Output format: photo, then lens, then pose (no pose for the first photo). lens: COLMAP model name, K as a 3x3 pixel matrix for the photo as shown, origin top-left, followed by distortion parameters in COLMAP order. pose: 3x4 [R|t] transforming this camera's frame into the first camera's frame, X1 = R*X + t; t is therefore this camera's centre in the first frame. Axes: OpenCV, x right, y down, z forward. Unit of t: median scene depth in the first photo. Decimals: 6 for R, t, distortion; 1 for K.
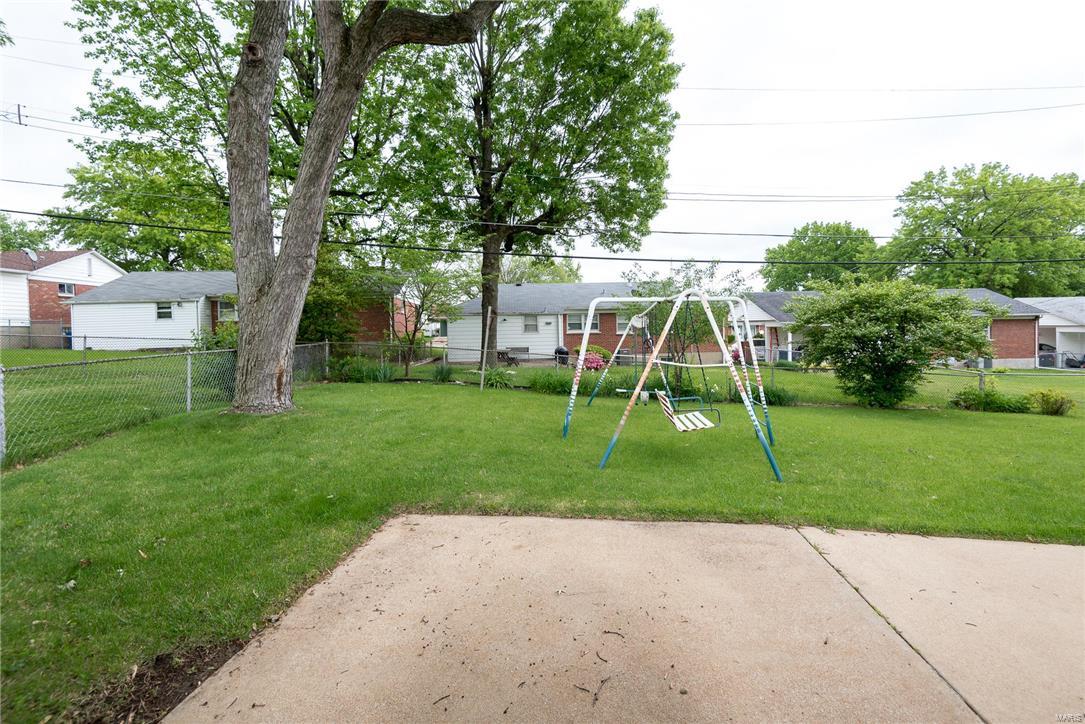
lens RADIAL K [[506.6, 0, 540.9], [0, 506.6, 319.9], [0, 0, 1]] dist [0.033121, -0.020897]
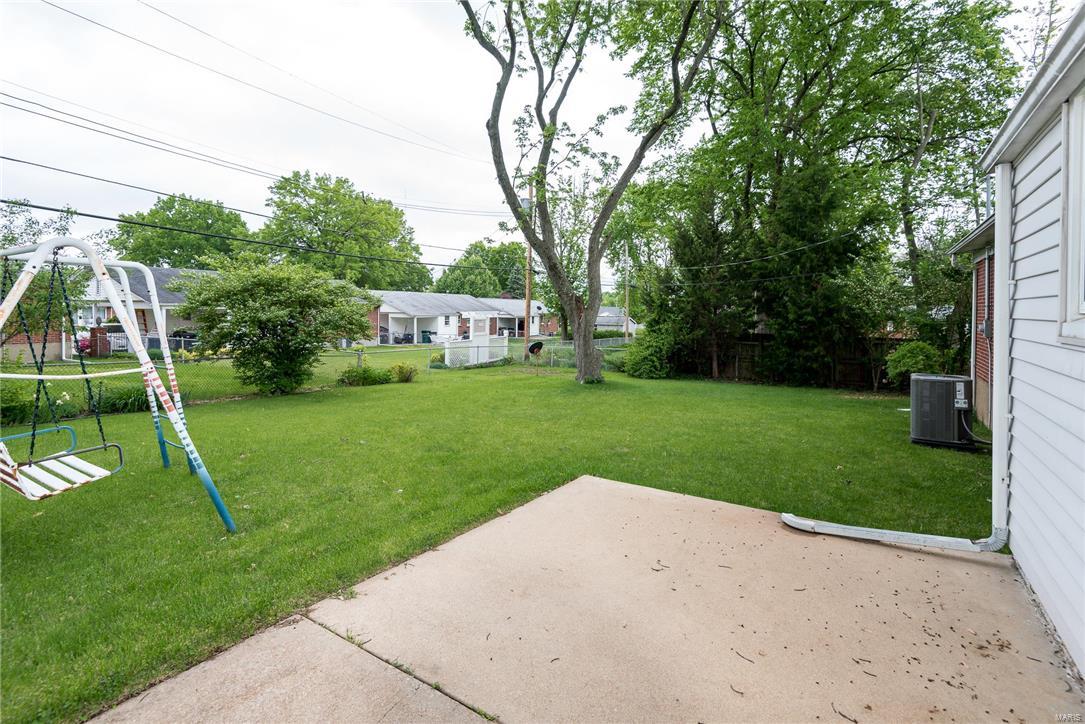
lens RADIAL K [[506.6, 0, 540.9], [0, 506.6, 319.9], [0, 0, 1]] dist [0.033121, -0.020897]
pose [[0.442153, 0.000771, 0.896939, 0.011335], [-0.029262, 0.999480, 0.013566, 0.002671], [-0.896462, -0.032245, 0.441945, 0.126703]]
